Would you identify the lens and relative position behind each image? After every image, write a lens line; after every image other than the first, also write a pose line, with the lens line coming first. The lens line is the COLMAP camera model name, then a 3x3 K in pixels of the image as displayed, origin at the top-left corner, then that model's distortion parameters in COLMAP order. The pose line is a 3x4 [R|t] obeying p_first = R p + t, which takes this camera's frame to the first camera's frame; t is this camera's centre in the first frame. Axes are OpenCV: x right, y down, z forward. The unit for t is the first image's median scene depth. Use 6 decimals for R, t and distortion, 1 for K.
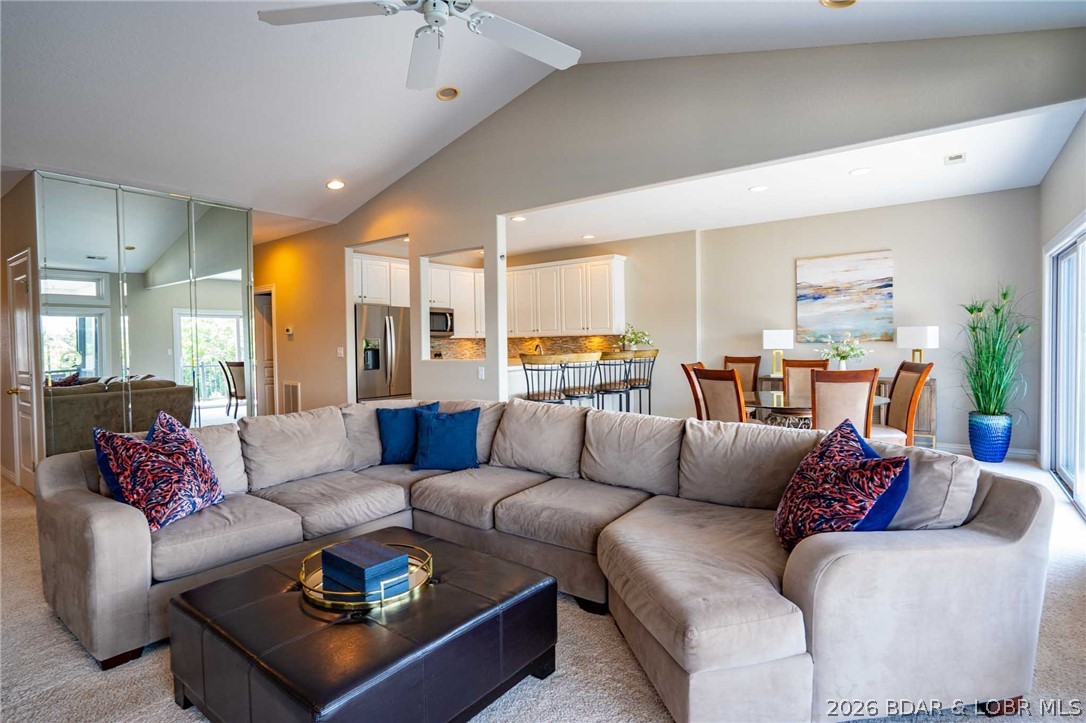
lens RADIAL K [[556.8, 0, 546.7], [0, 556.8, 354.0], [0, 0, 1]] dist [-0.038406, 0.018711]
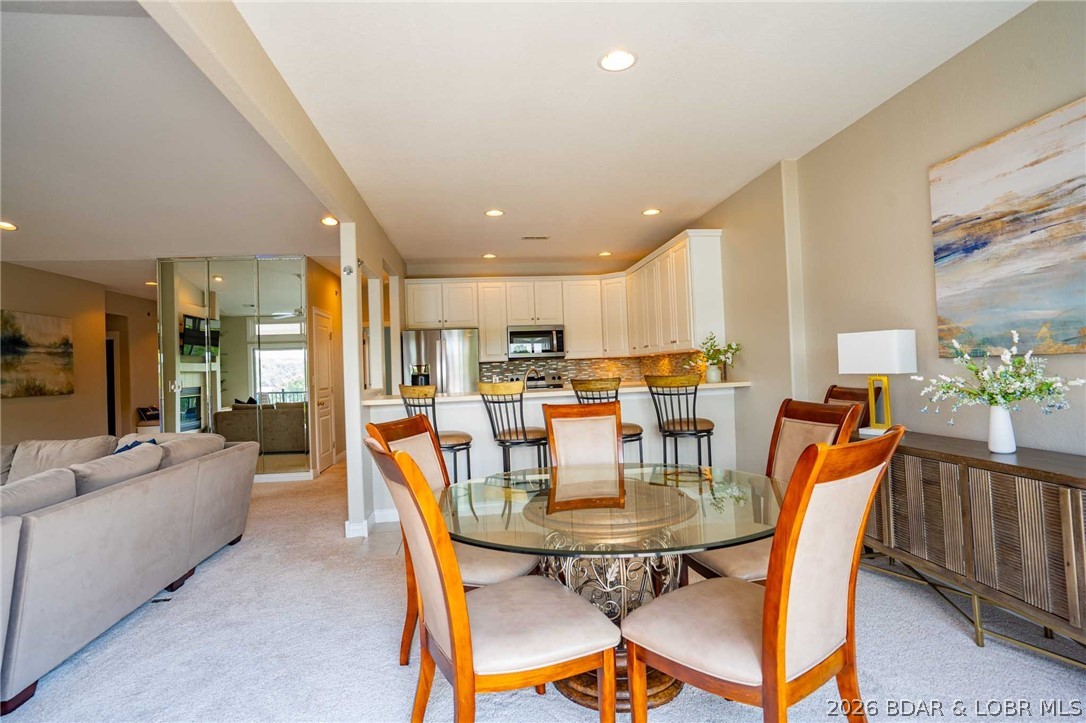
lens RADIAL K [[555.7, 0, 540.5], [0, 555.7, 345.3], [0, 0, 1]] dist [0.002348, 0.003026]
pose [[0.695619, -0.039729, -0.717312, 0.599943], [0.009235, 0.998882, -0.046368, -0.014717], [0.718352, 0.025630, 0.695208, 0.520439]]
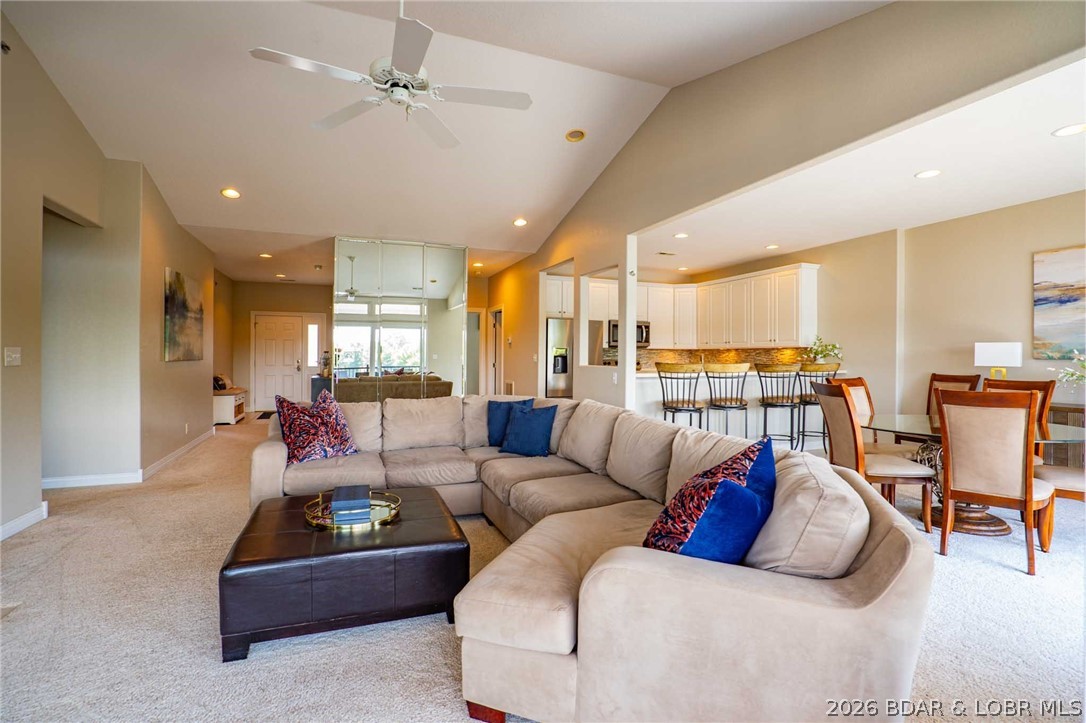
lens RADIAL K [[505.7, 0, 534.9], [0, 505.7, 353.1], [0, 0, 1]] dist [-0.043328, 0.009464]
pose [[0.857458, 0.019227, -0.514195, 0.220740], [-0.031076, 0.999413, -0.014451, 0.003085], [0.513615, 0.028370, 0.857552, 0.045541]]
